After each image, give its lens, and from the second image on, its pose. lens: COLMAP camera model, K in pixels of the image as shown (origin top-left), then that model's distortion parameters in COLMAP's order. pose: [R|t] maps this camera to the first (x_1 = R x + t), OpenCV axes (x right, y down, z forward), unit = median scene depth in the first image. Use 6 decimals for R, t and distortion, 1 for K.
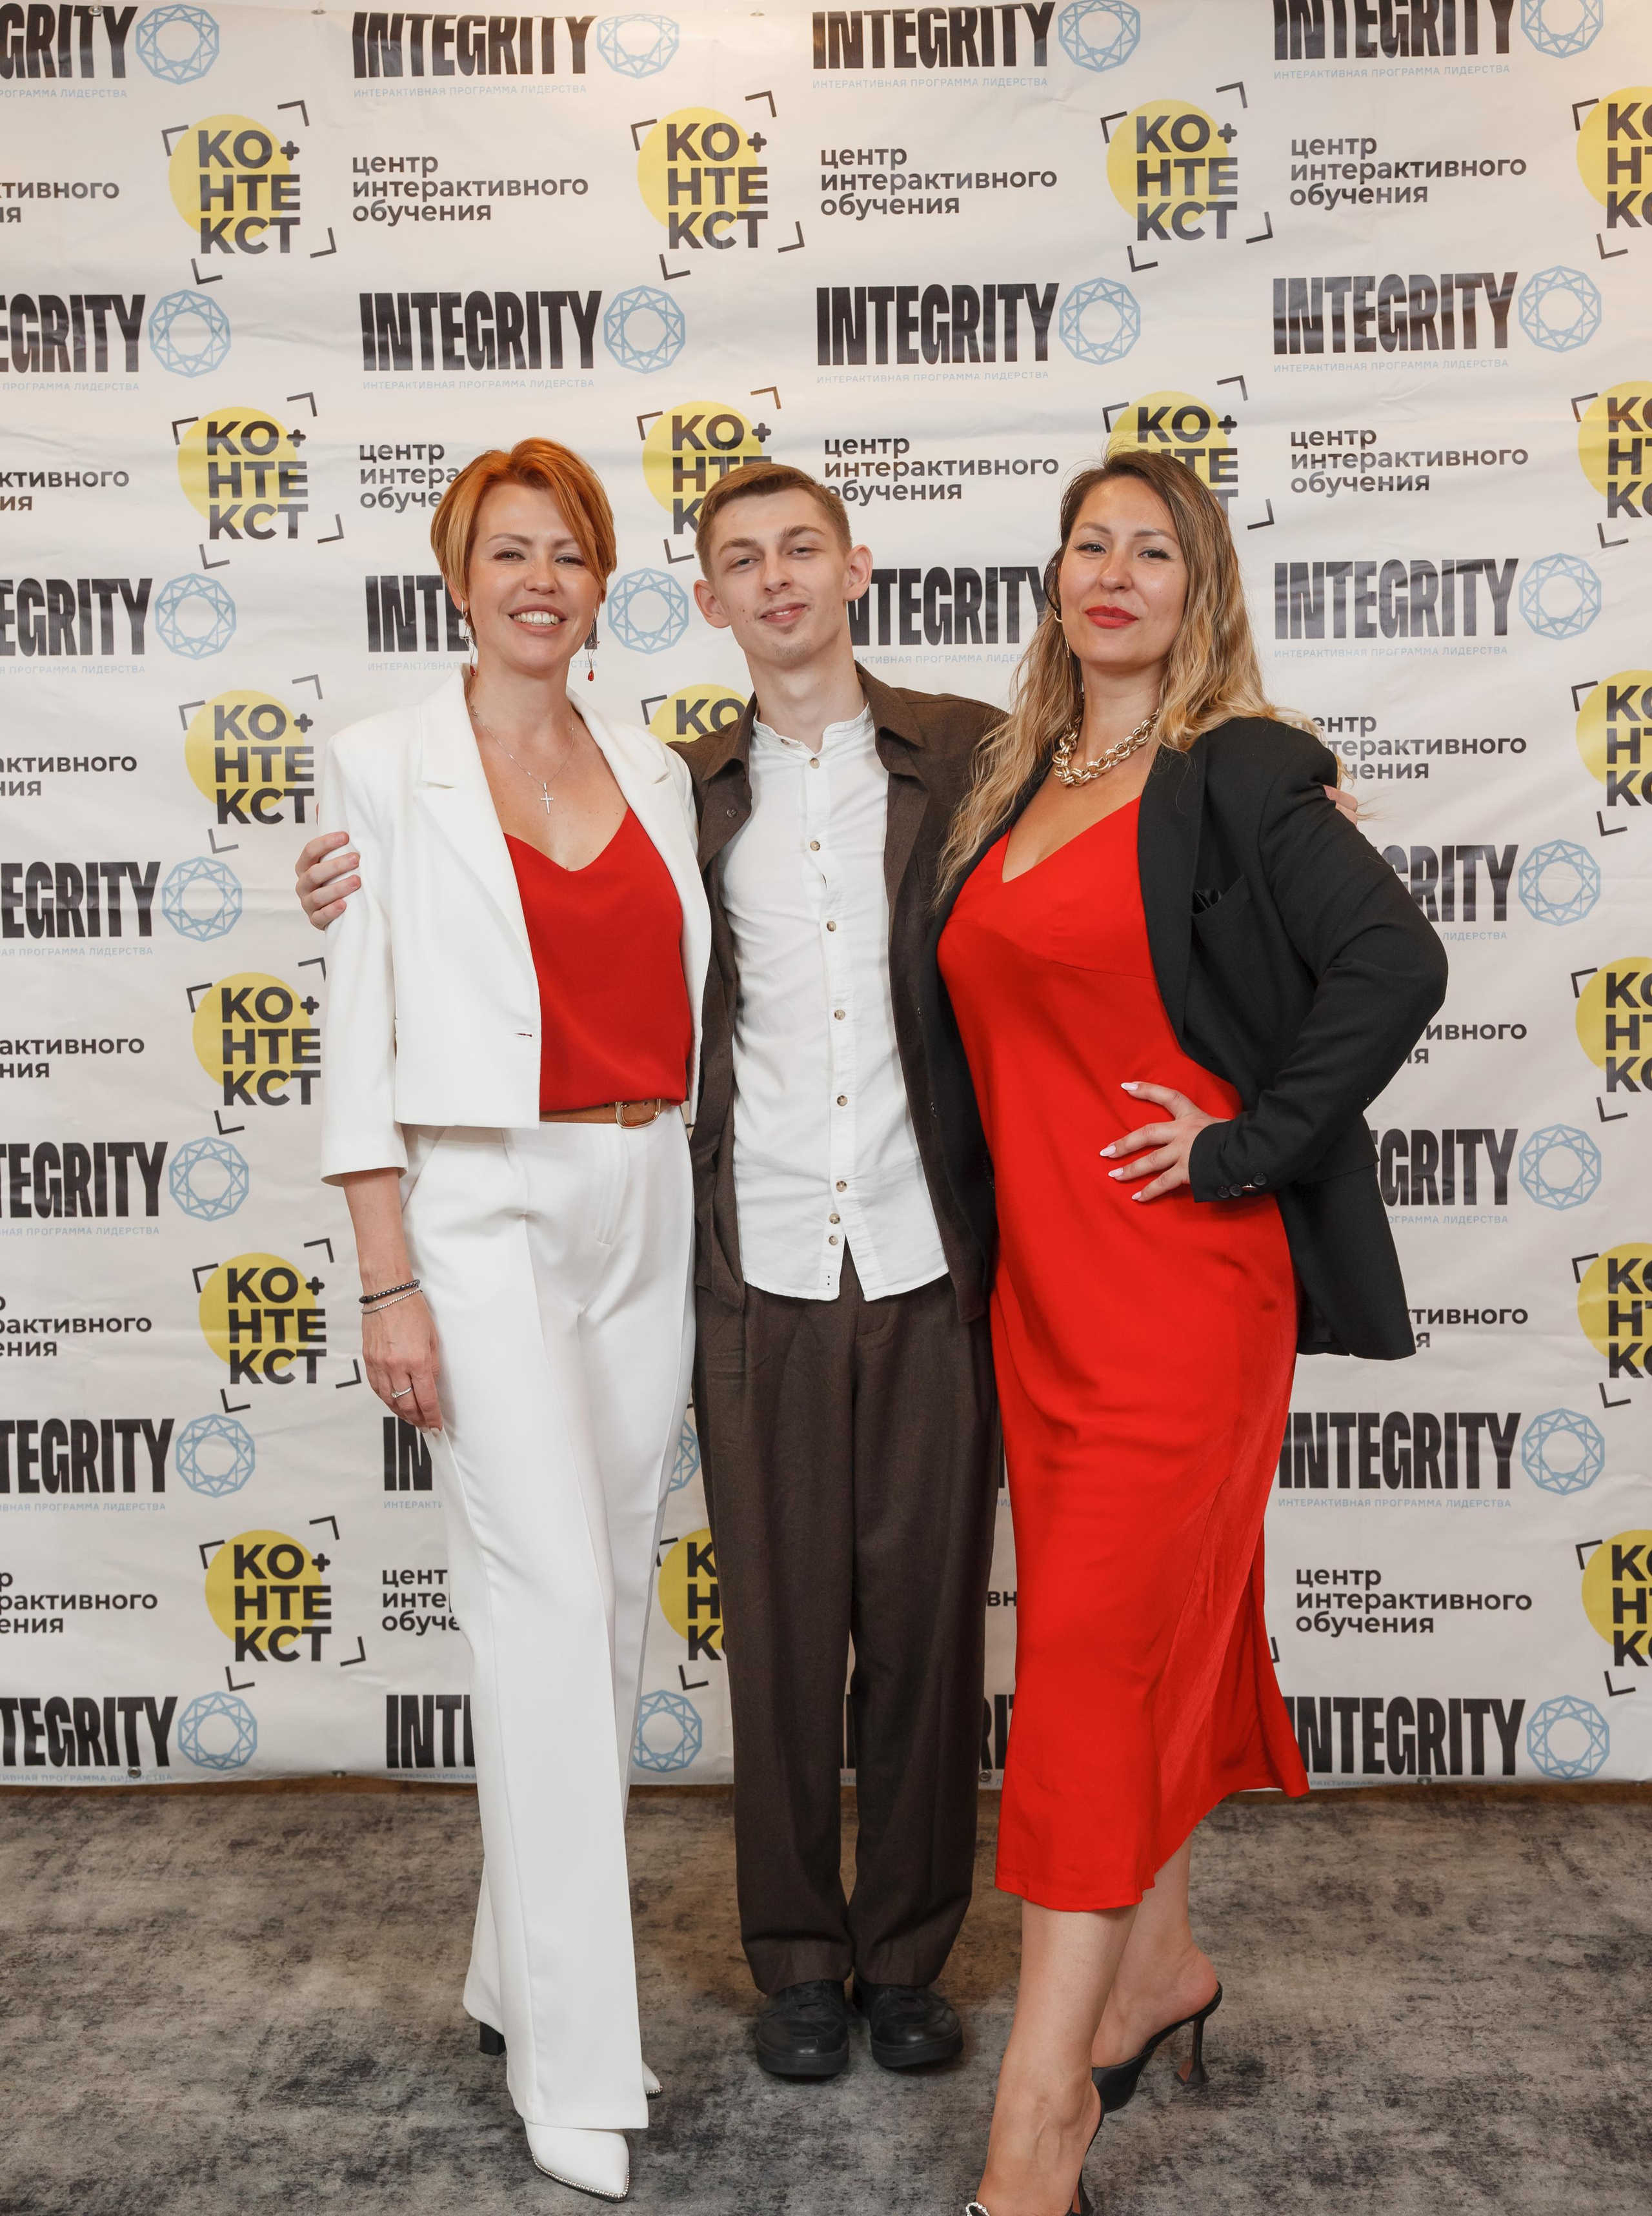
lens RADIAL K [[3016.1, 0, 799.8], [0, 3016.1, 992.7], [0, 0, 1]] dist [0.045381, 0.000000]
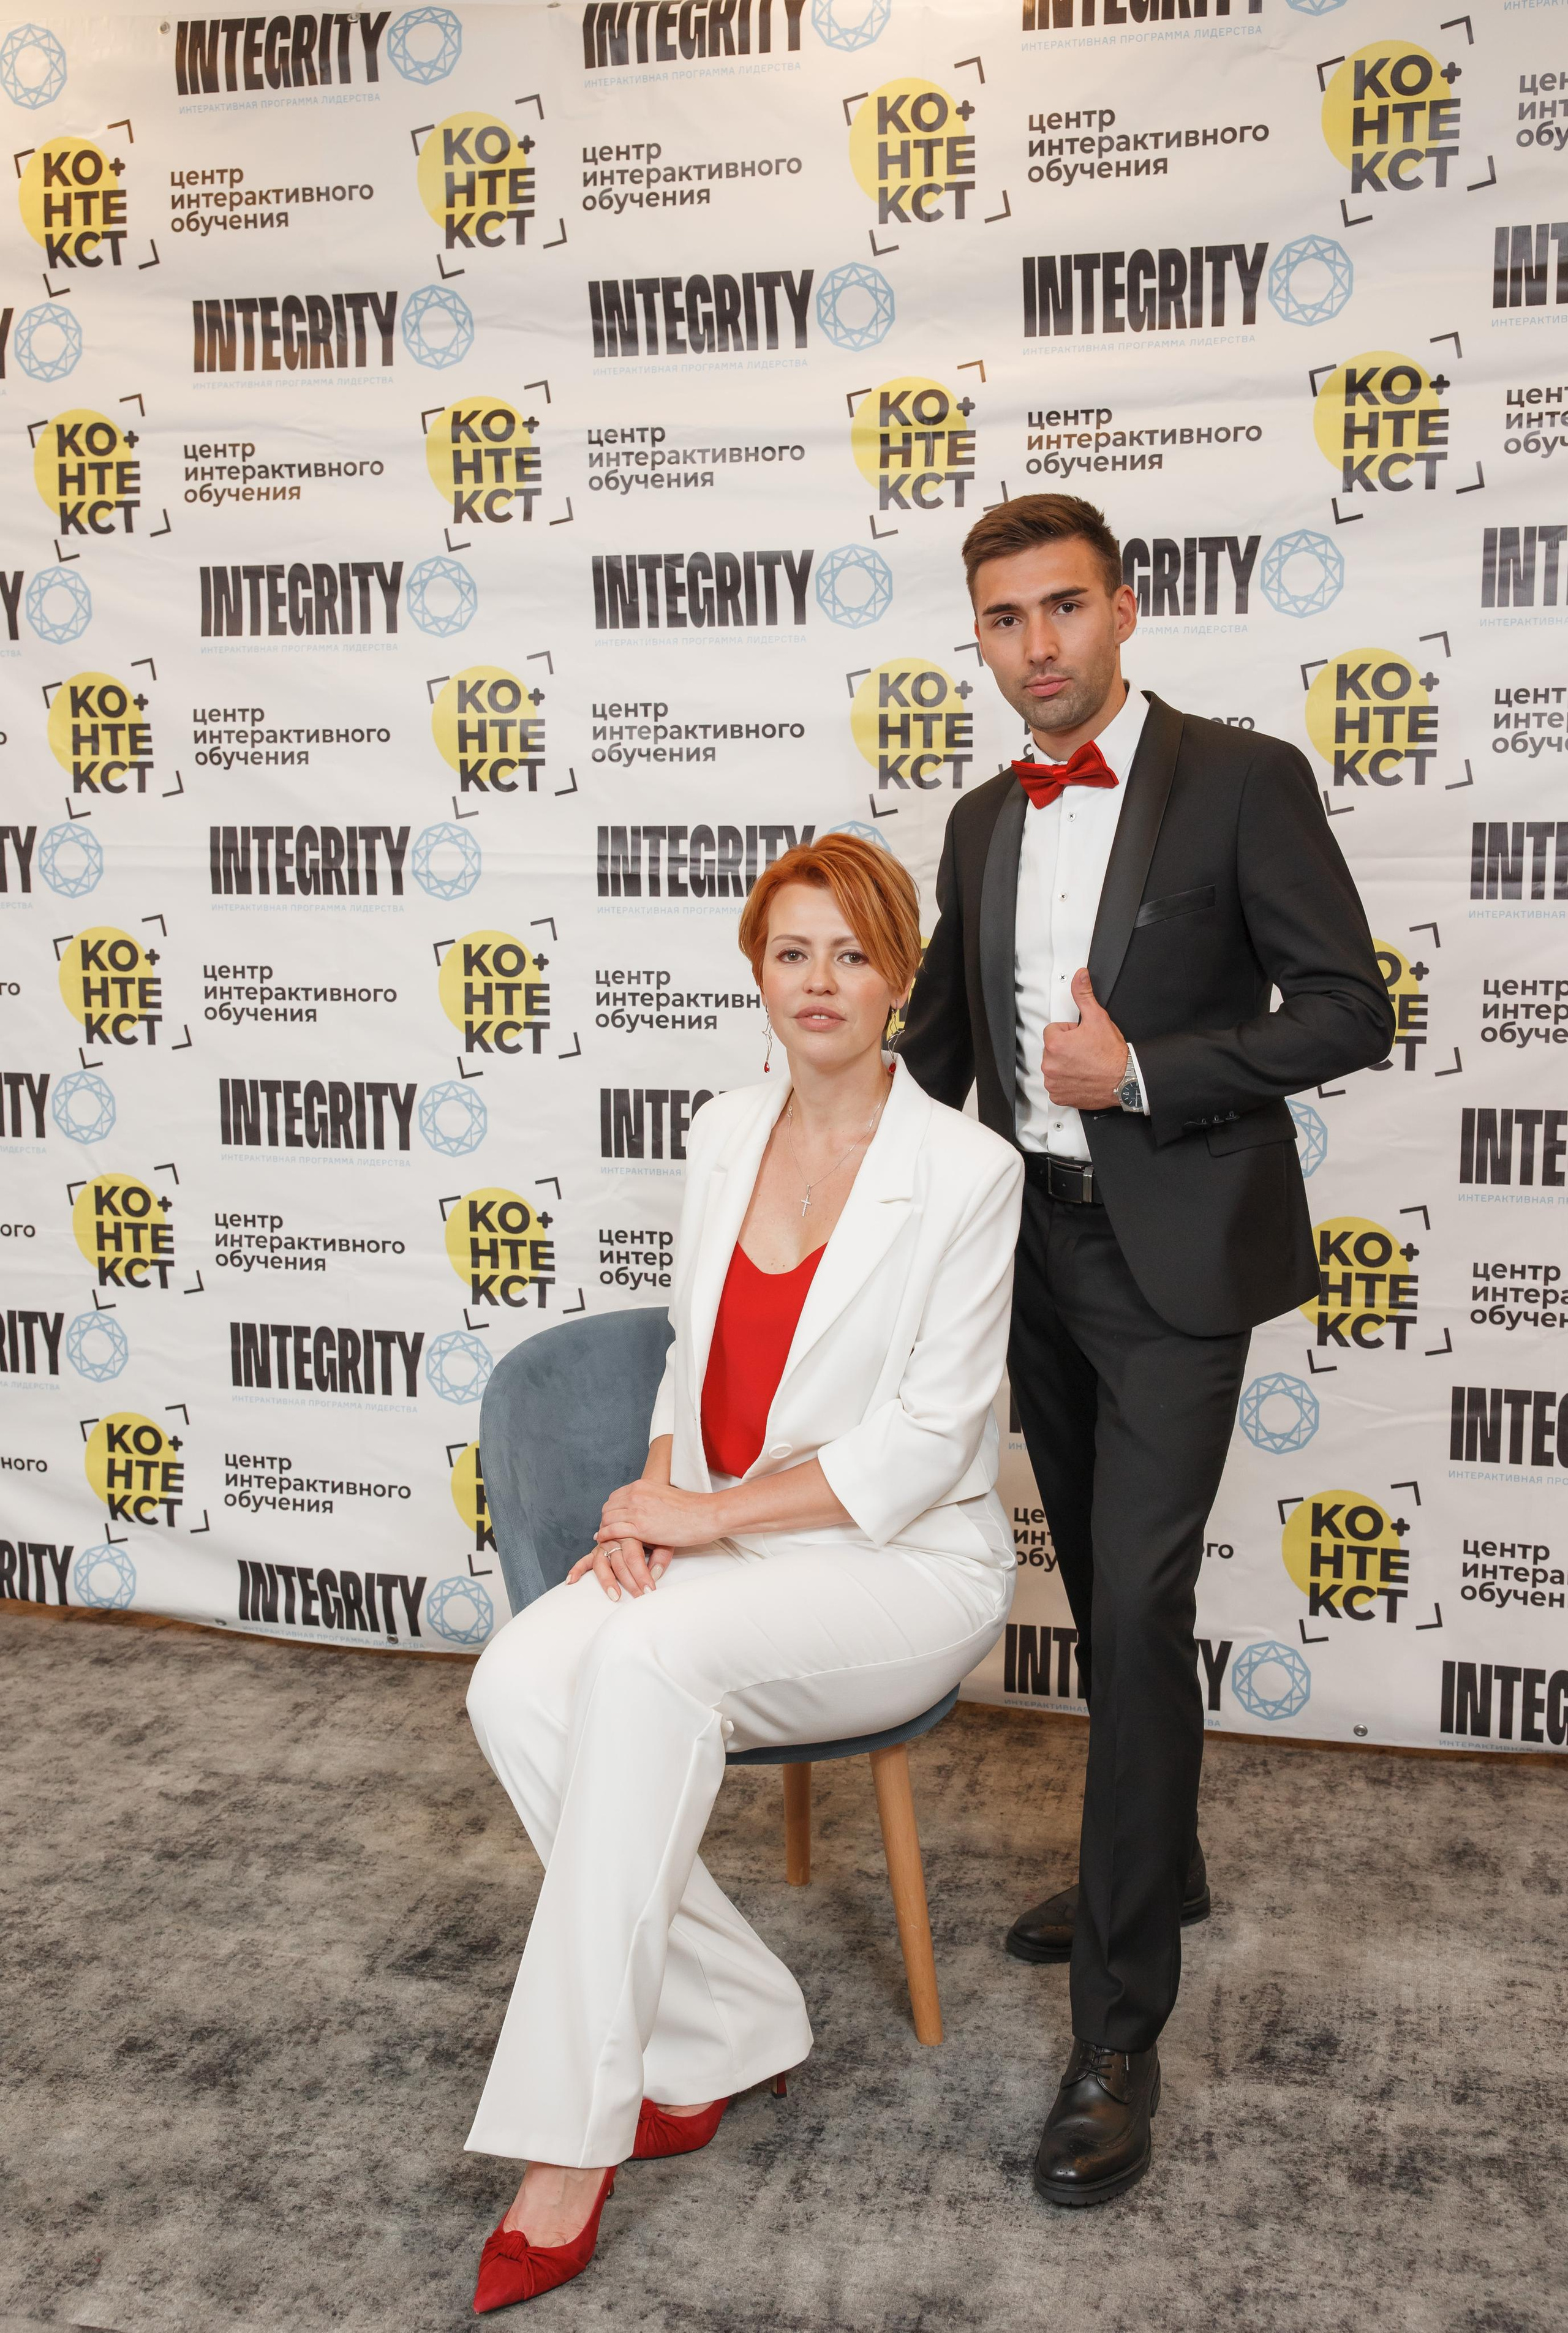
lens RADIAL K [[2434.4, 0, 775.2], [0, 2434.4, 1163.1], [0, 0, 1]] dist [0.015778, 0.000000]
pose [[0.975789, 0.038681, -0.215265, 0.111172], [-0.020482, 0.996073, 0.086137, -0.000770], [0.217752, -0.079643, 0.972749, 0.165833]]
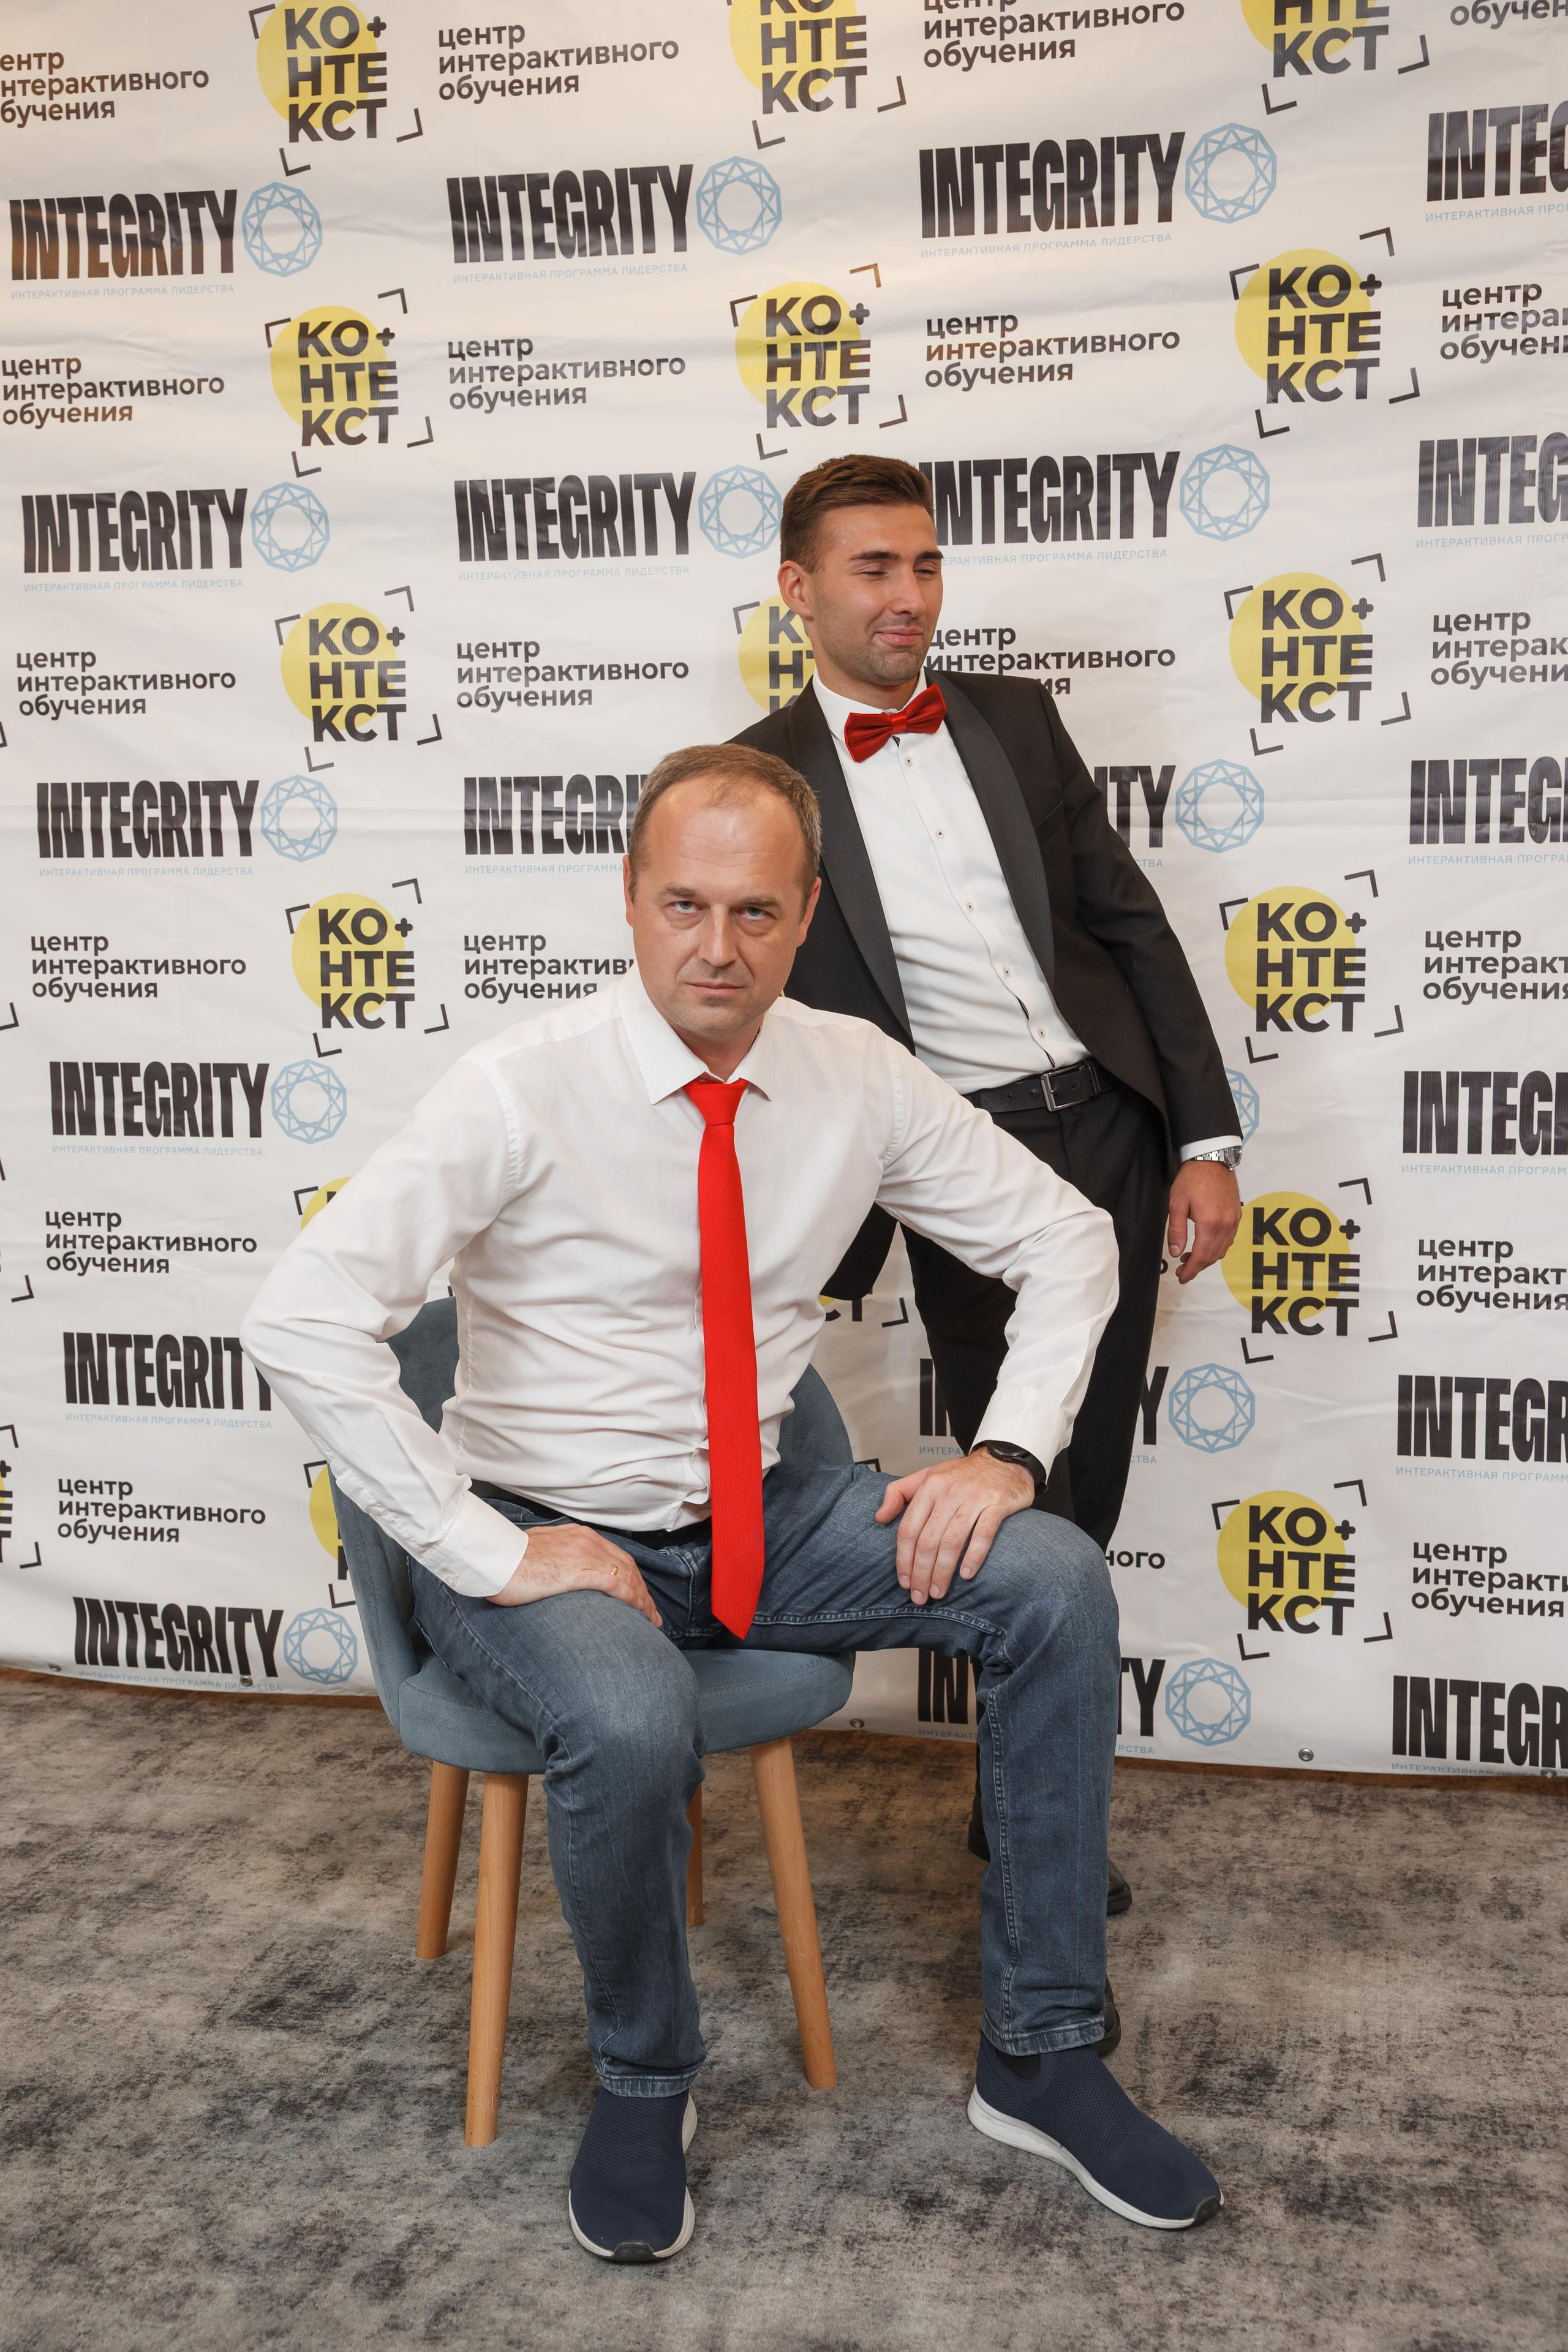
lens RADIAL K [[2661.7, 0, 783.8], [0, 2661.7, 1195.5], [0, 0, 1]] dist [0.052601, 0.000000]
pose [[0.982311, 0.025487, -0.185512, 0.124805], [-0.013322, 0.997696, 0.066527, 0.032261], [0.186780, -0.062879, 0.980387, 0.164937]]
